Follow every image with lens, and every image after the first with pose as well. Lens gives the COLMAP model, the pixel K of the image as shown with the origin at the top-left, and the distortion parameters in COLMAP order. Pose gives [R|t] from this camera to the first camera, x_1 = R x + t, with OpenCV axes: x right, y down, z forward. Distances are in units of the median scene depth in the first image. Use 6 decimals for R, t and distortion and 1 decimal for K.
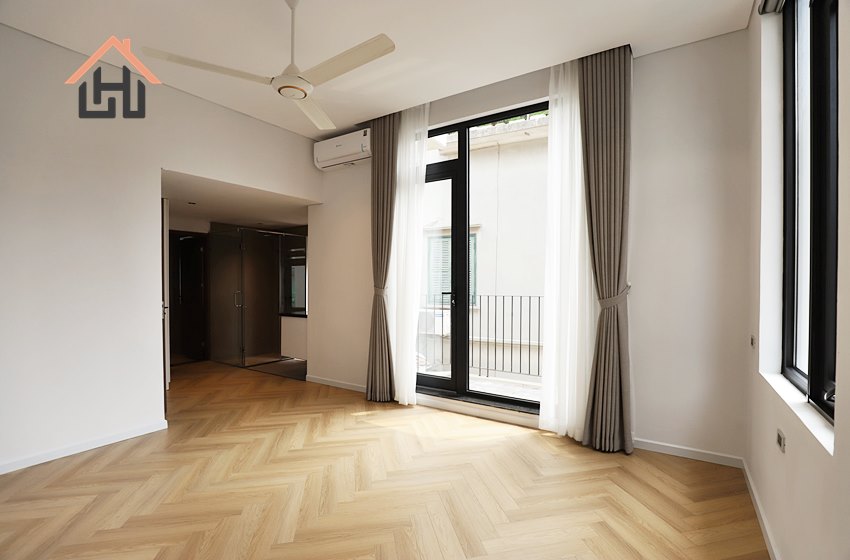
lens RADIAL K [[388.1, 0, 431.5], [0, 388.1, 287.7], [0, 0, 1]] dist [-0.025674, 0.000847]
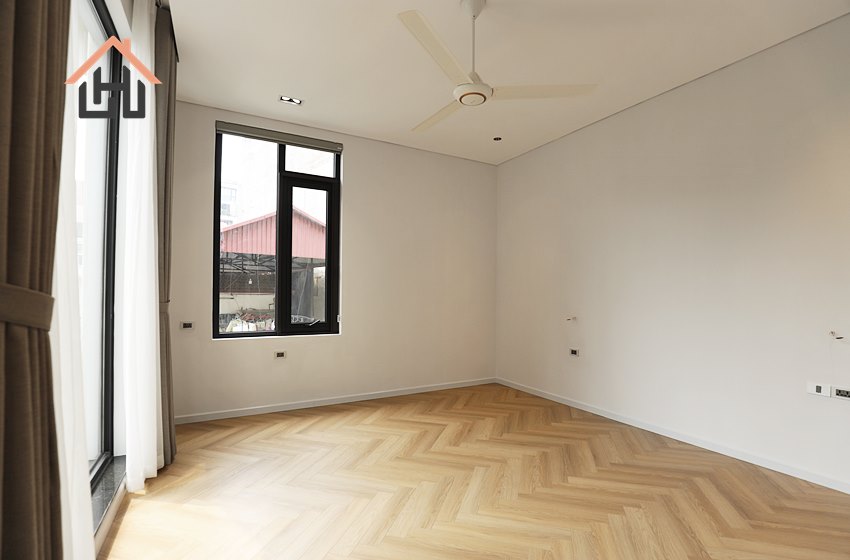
lens RADIAL K [[388.1, 0, 431.5], [0, 388.1, 287.7], [0, 0, 1]] dist [-0.025674, 0.000847]
pose [[-0.884231, 0.002598, 0.467043, -0.756061], [0.002518, 0.999997, -0.000796, -0.005044], [-0.467043, 0.000472, -0.884234, 1.994156]]
